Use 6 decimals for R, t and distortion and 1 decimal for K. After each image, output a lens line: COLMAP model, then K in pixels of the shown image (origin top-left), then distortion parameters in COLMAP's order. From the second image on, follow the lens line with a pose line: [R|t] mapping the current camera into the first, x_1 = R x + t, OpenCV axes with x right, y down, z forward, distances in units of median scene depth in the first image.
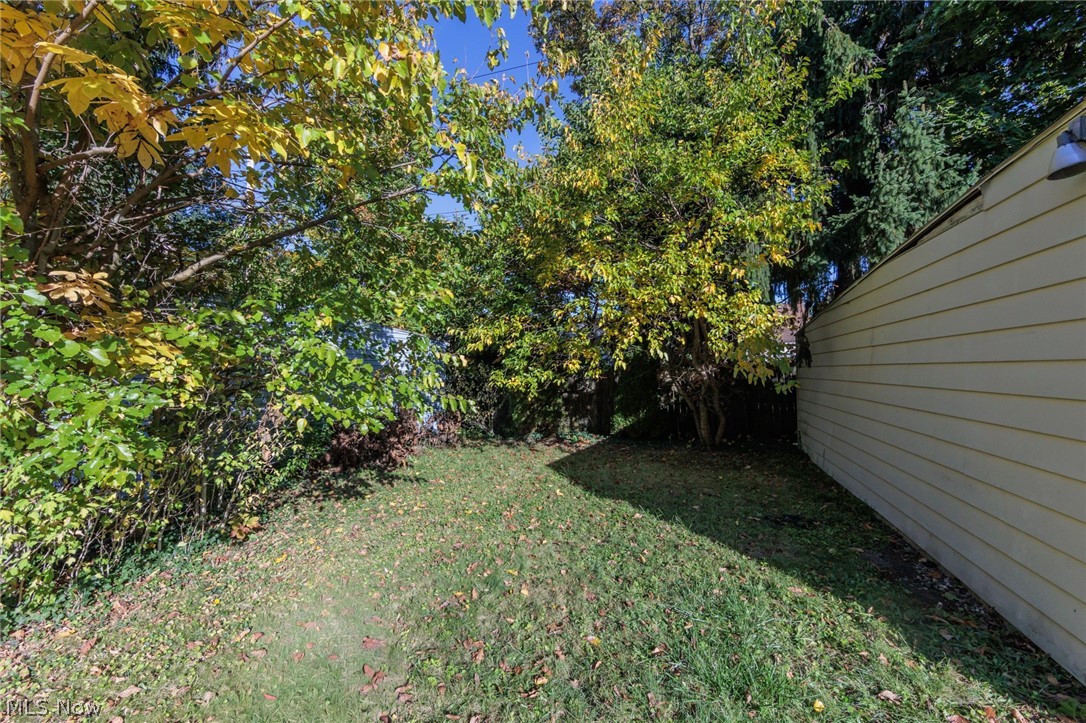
lens RADIAL K [[434.8, 0, 543.0], [0, 434.8, 359.5], [0, 0, 1]] dist [-0.001602, -0.001063]
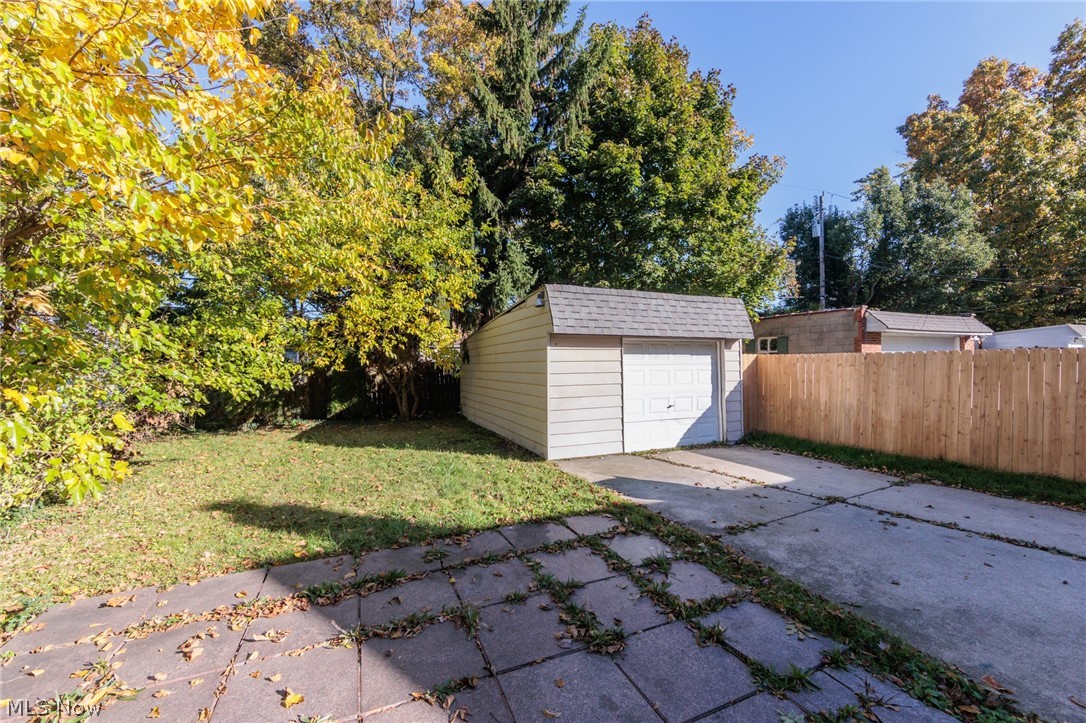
lens RADIAL K [[434.8, 0, 550.5], [0, 434.8, 363.8], [0, 0, 1]] dist [-0.001602, -0.001063]
pose [[0.731284, 0.007237, 0.682035, -0.403620], [-0.016945, 0.999828, 0.007559, -0.002277], [-0.681863, -0.017085, 0.731281, -0.603317]]
